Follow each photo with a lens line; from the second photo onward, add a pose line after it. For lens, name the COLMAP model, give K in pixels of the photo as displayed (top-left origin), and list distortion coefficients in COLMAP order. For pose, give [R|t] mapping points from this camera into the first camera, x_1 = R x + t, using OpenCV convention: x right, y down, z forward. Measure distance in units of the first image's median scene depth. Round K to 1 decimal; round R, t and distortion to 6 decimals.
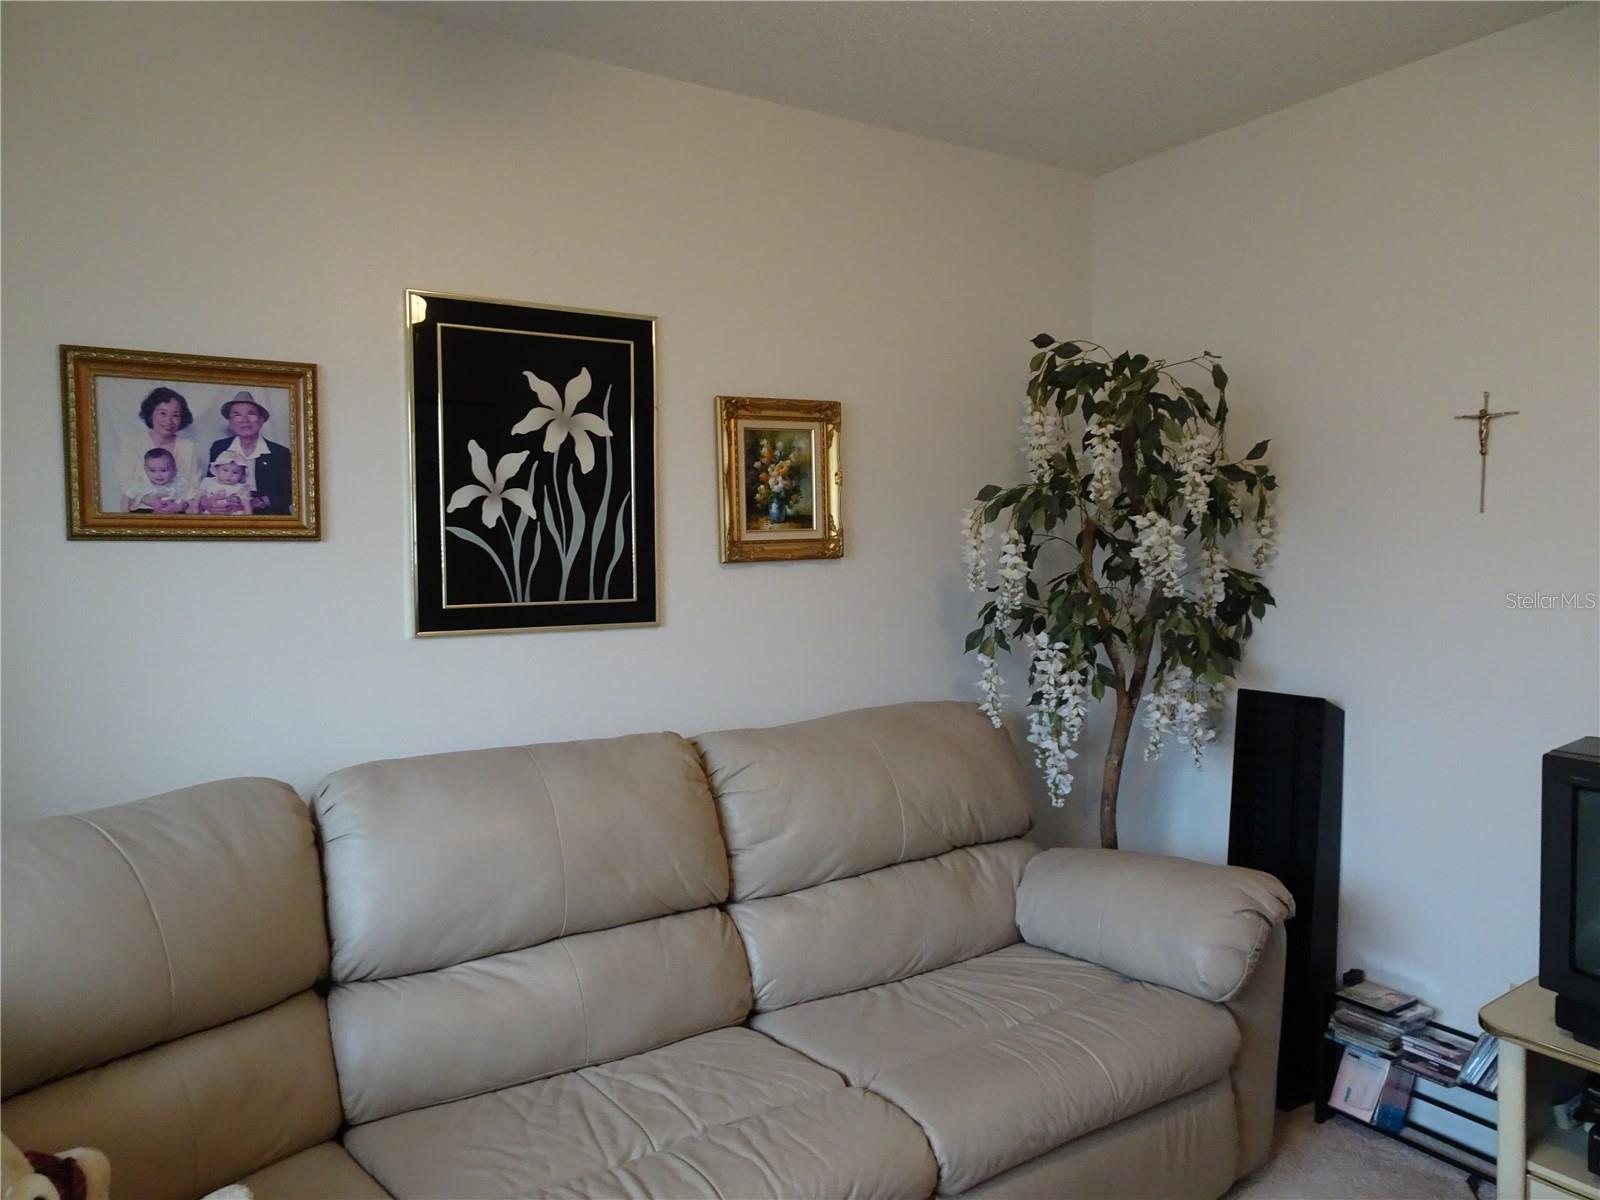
lens RADIAL K [[1150.4, 0, 803.9], [0, 1150.4, 606.6], [0, 0, 1]] dist [0.005946, 0.003498]
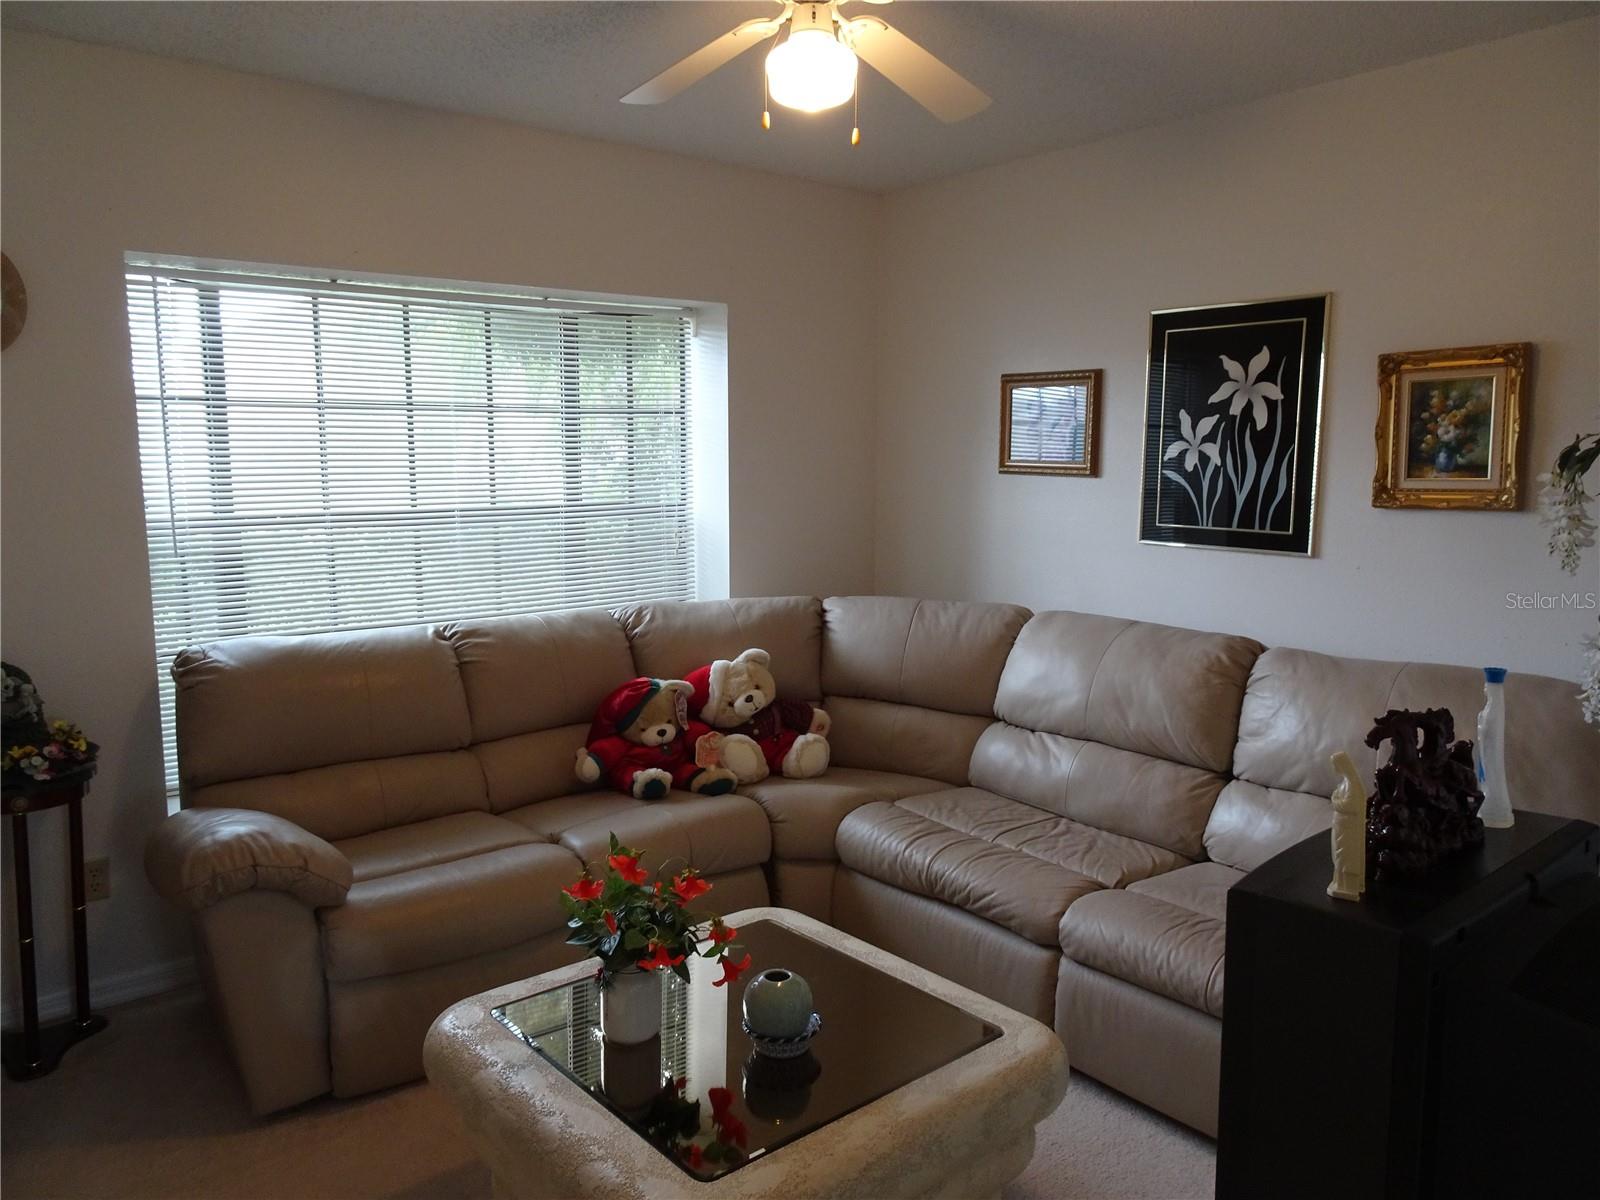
lens RADIAL K [[1150.4, 0, 802.8], [0, 1150.4, 591.1], [0, 0, 1]] dist [0.005946, 0.003498]
pose [[0.103647, 0.129127, -0.986196, 1.045669], [-0.065128, 0.990290, 0.122818, -0.063297], [0.992480, 0.051499, 0.111051, 0.368998]]
